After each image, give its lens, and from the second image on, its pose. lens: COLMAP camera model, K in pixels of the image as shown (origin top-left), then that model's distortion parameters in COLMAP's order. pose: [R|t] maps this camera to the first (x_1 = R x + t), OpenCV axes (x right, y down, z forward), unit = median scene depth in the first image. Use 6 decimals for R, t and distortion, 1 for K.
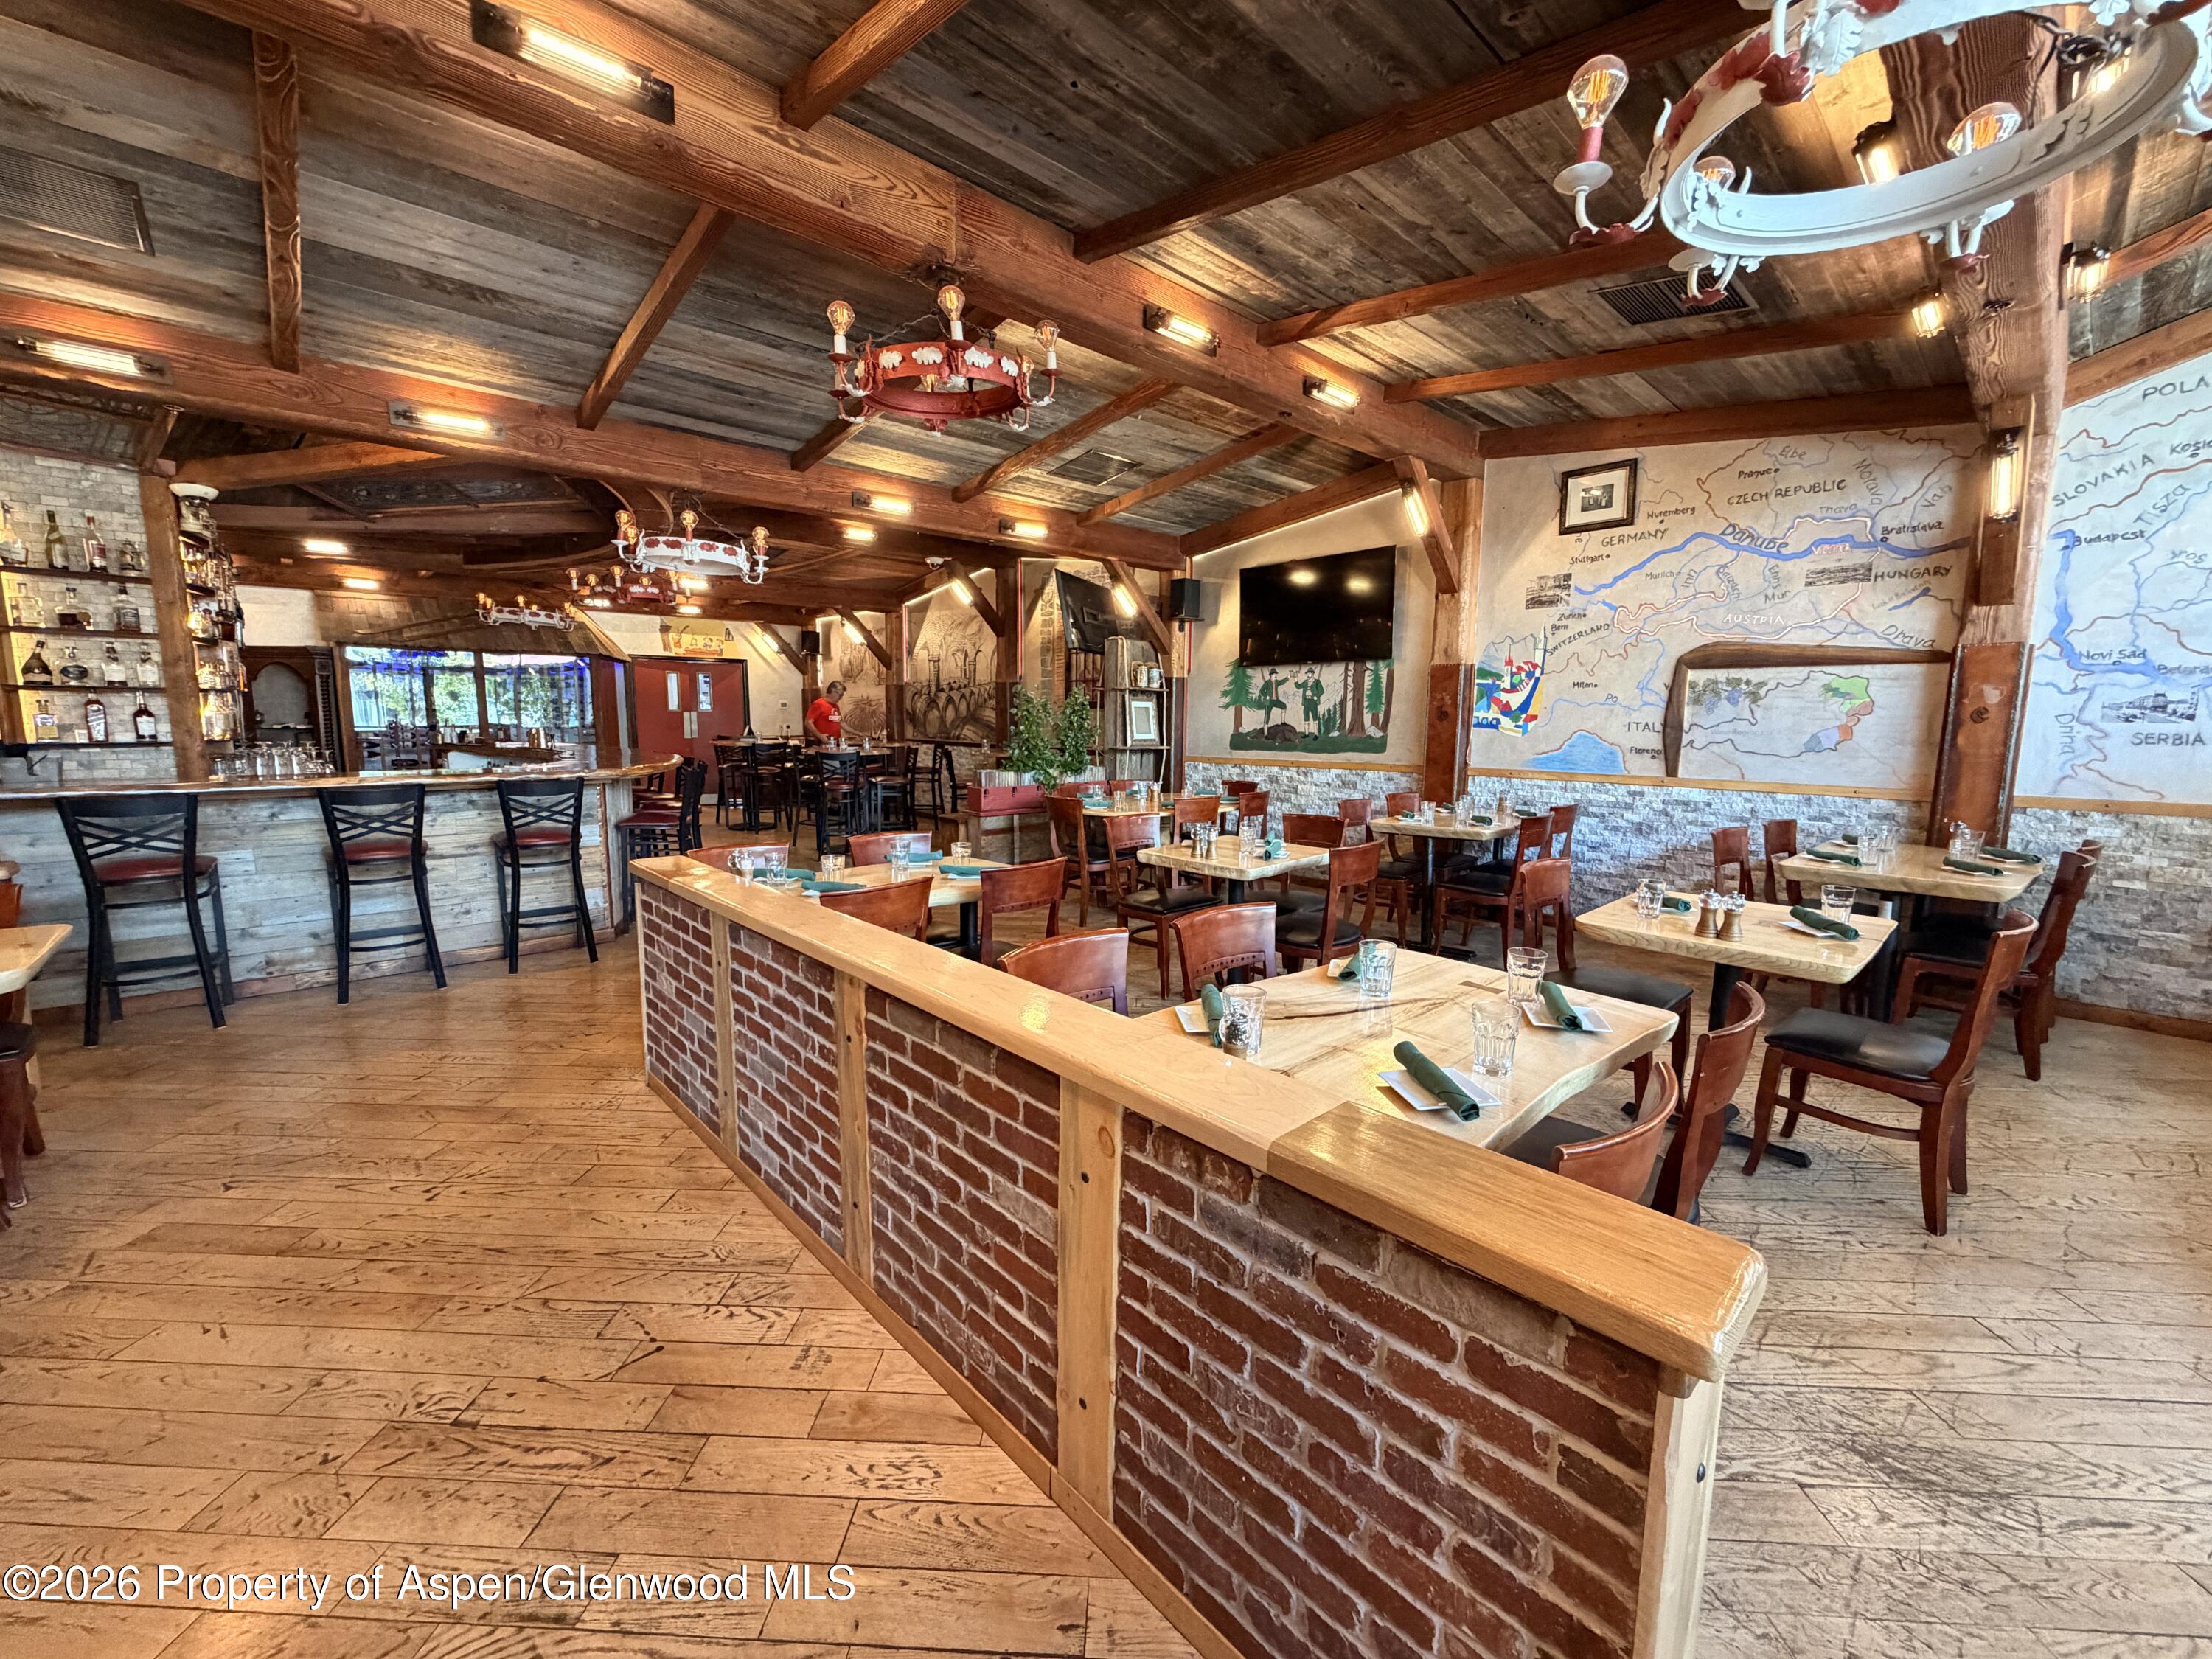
lens RADIAL K [[875.8, 0, 1101.0], [0, 875.8, 821.7], [0, 0, 1]] dist [0.000280, -0.000027]
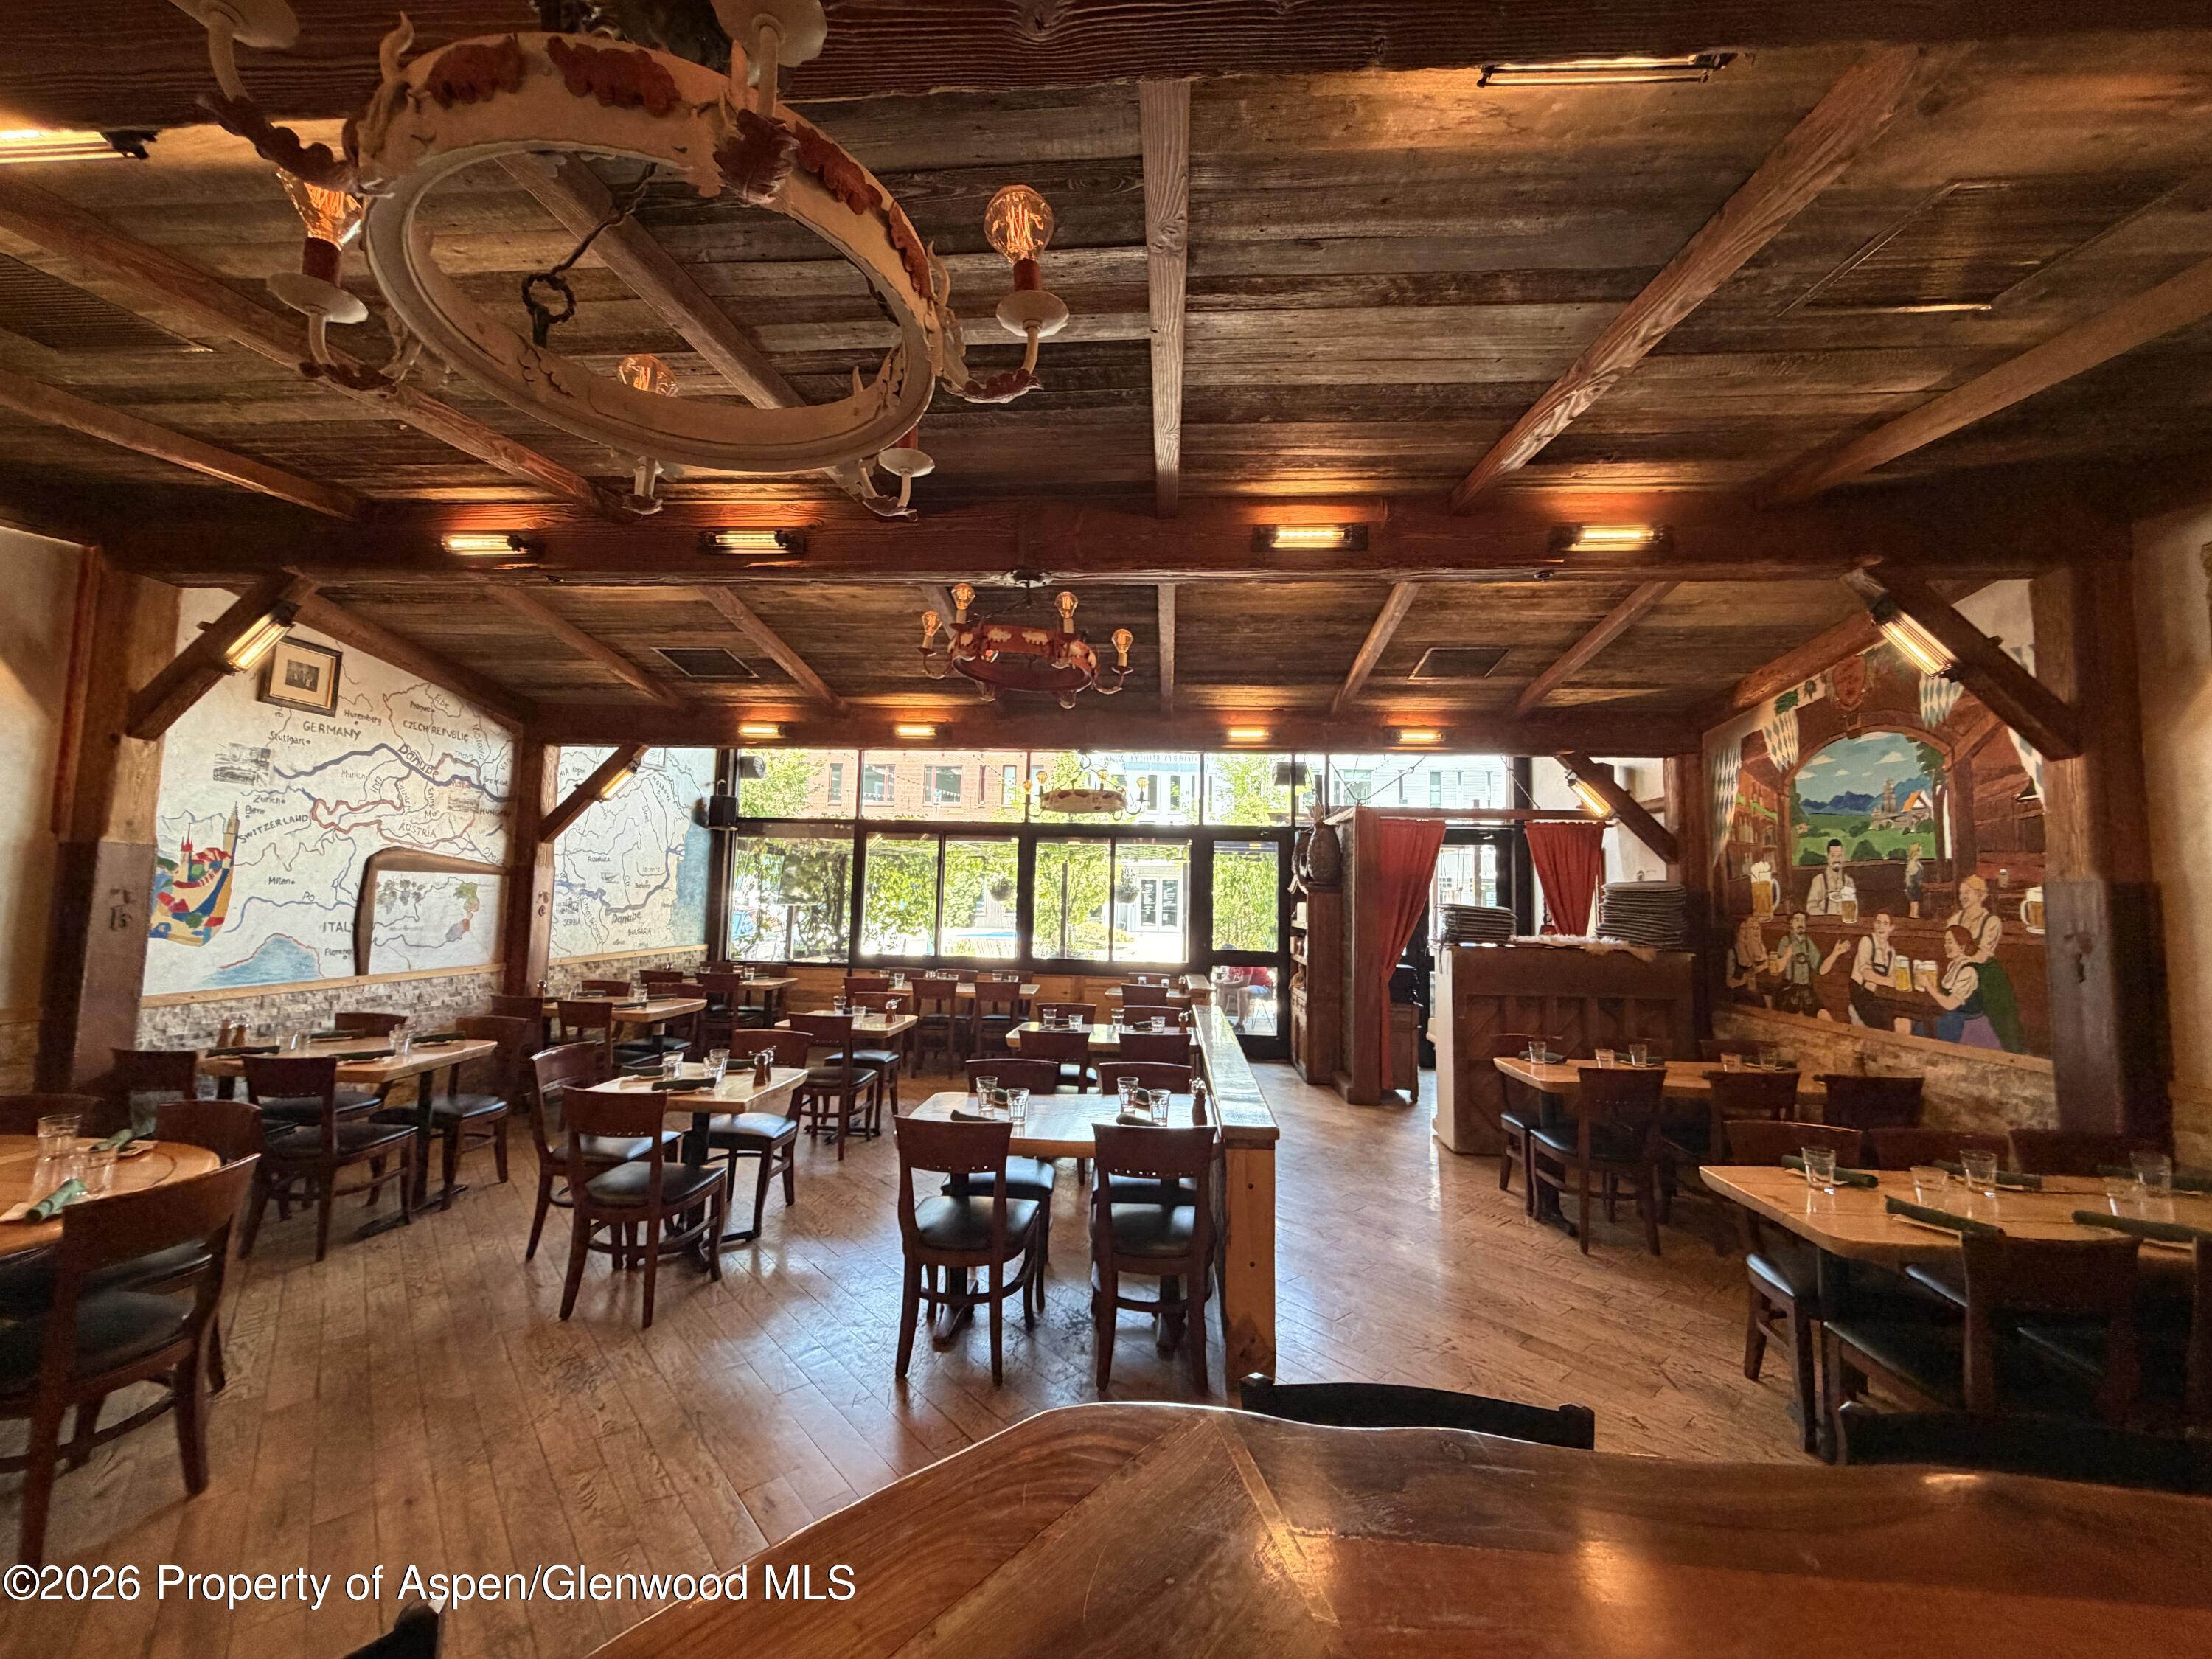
lens RADIAL K [[875.8, 0, 1112.5], [0, 875.8, 829.7], [0, 0, 1]] dist [0.000280, -0.000027]
pose [[-0.689912, 0.039775, 0.722800, -0.587816], [0.068593, 0.997589, 0.010576, -0.147578], [-0.720636, 0.056876, -0.690977, 0.927983]]
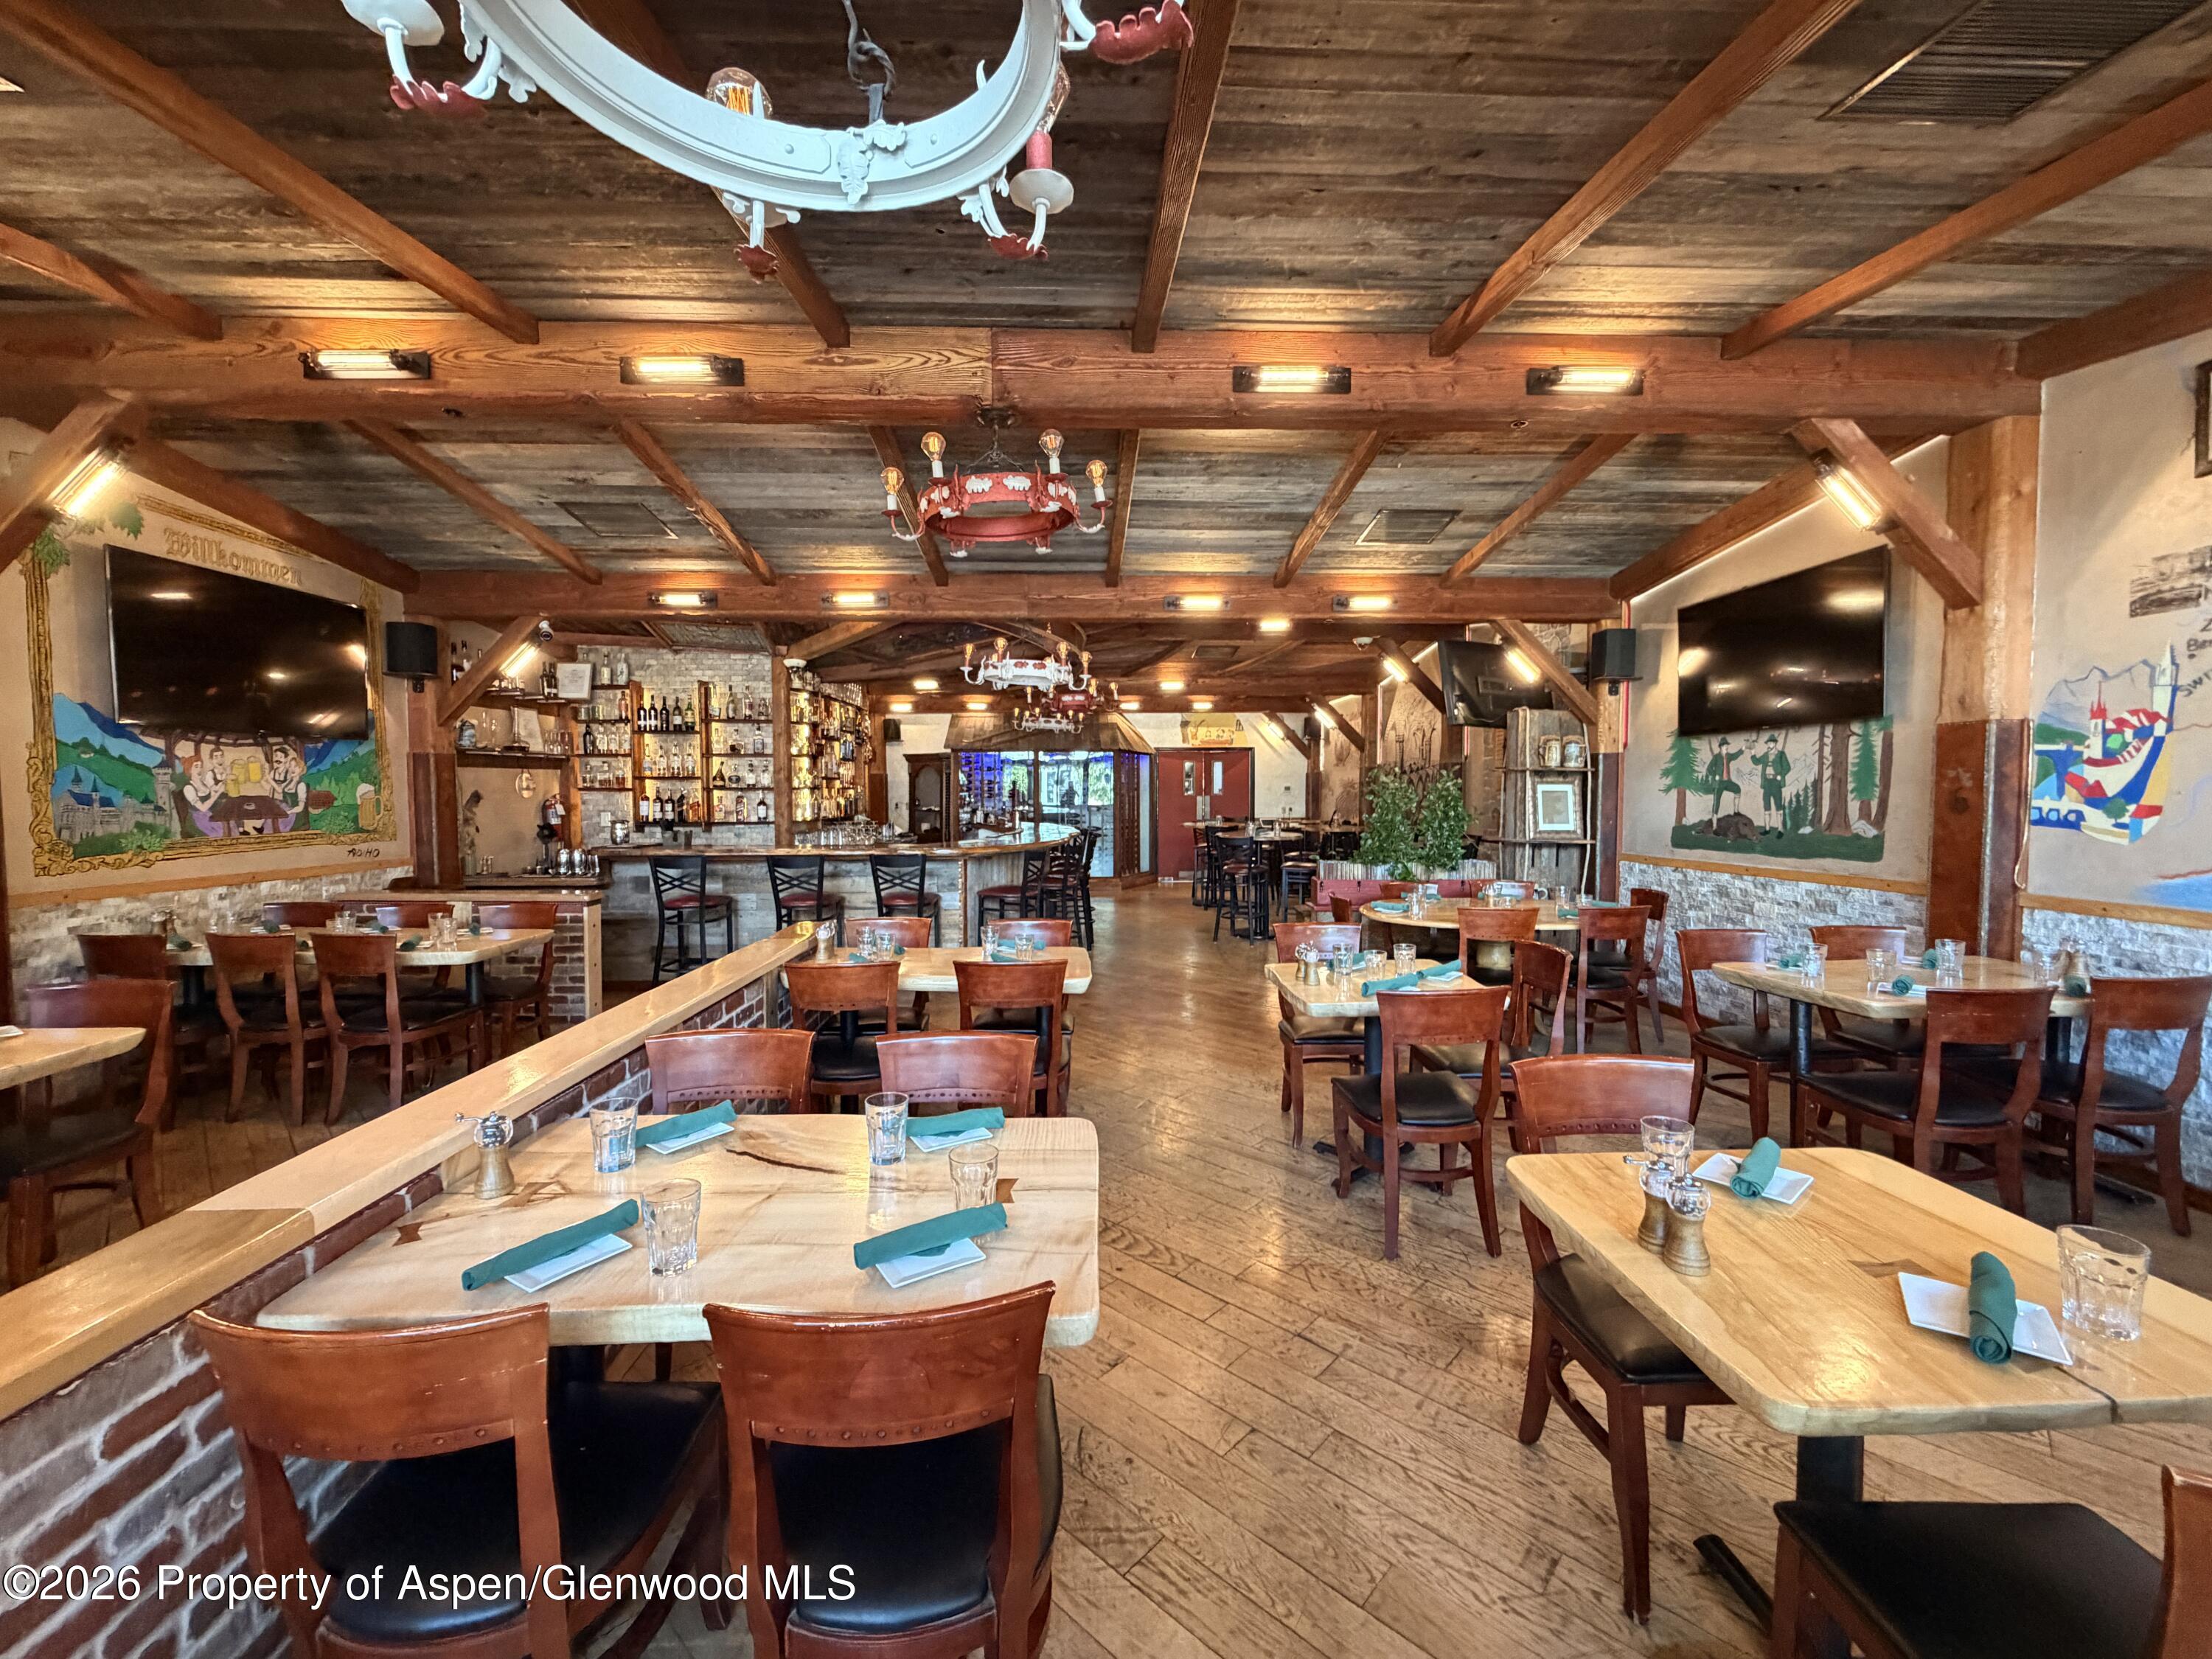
lens RADIAL K [[875.8, 0, 1105.2], [0, 875.8, 825.2], [0, 0, 1]] dist [0.000280, -0.000027]
pose [[0.760820, 0.017048, -0.648739, 0.338564], [-0.071958, 0.995707, -0.058224, -0.029544], [0.644962, 0.090979, 0.758780, 0.157726]]
